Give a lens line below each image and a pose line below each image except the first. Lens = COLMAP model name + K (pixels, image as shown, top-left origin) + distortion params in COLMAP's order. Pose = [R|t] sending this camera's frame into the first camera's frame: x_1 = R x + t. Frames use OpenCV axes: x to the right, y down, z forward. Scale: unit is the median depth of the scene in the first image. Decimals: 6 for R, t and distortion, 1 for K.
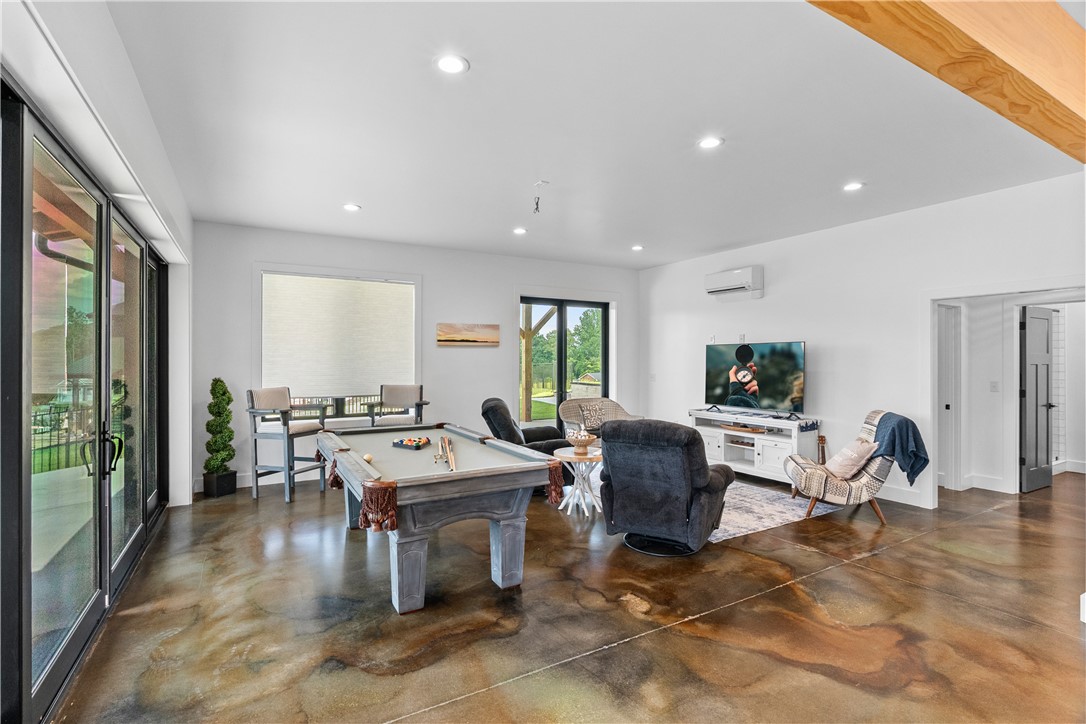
lens RADIAL K [[502.9, 0, 541.9], [0, 502.9, 358.1], [0, 0, 1]] dist [-0.003819, -0.000584]
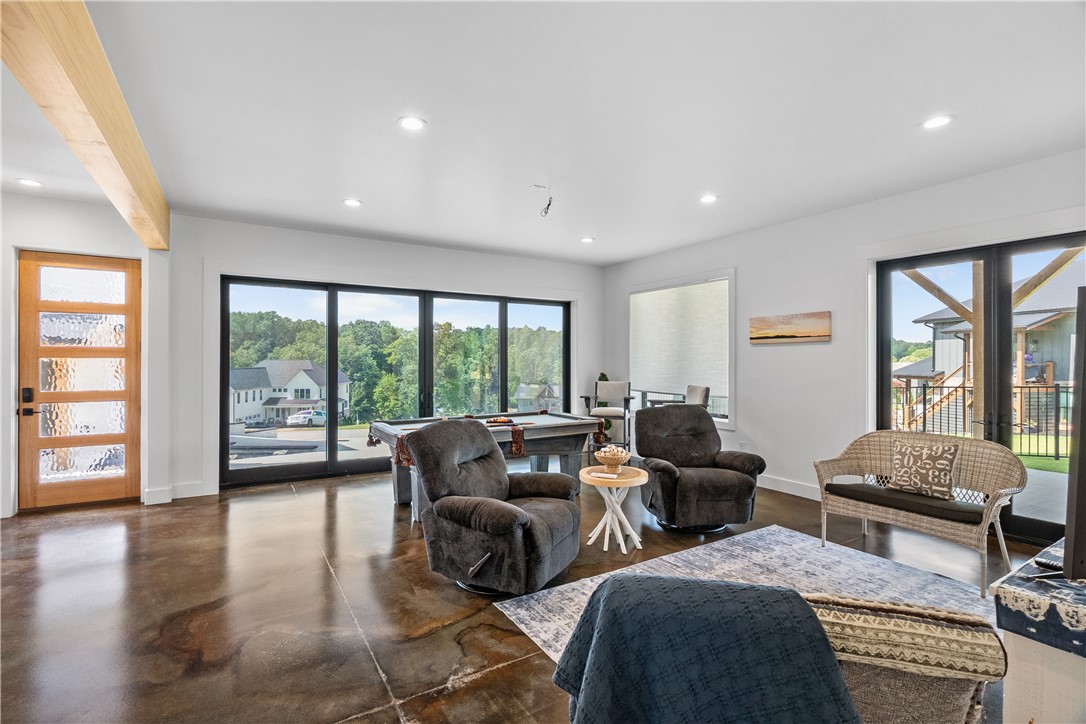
lens RADIAL K [[502.9, 0, 544.8], [0, 502.9, 365.3], [0, 0, 1]] dist [-0.003819, -0.000584]
pose [[0.050687, 0.003561, -0.998708, 0.609402], [-0.000642, 0.999994, 0.003533, 0.007997], [0.998714, 0.000462, 0.050689, 0.577482]]
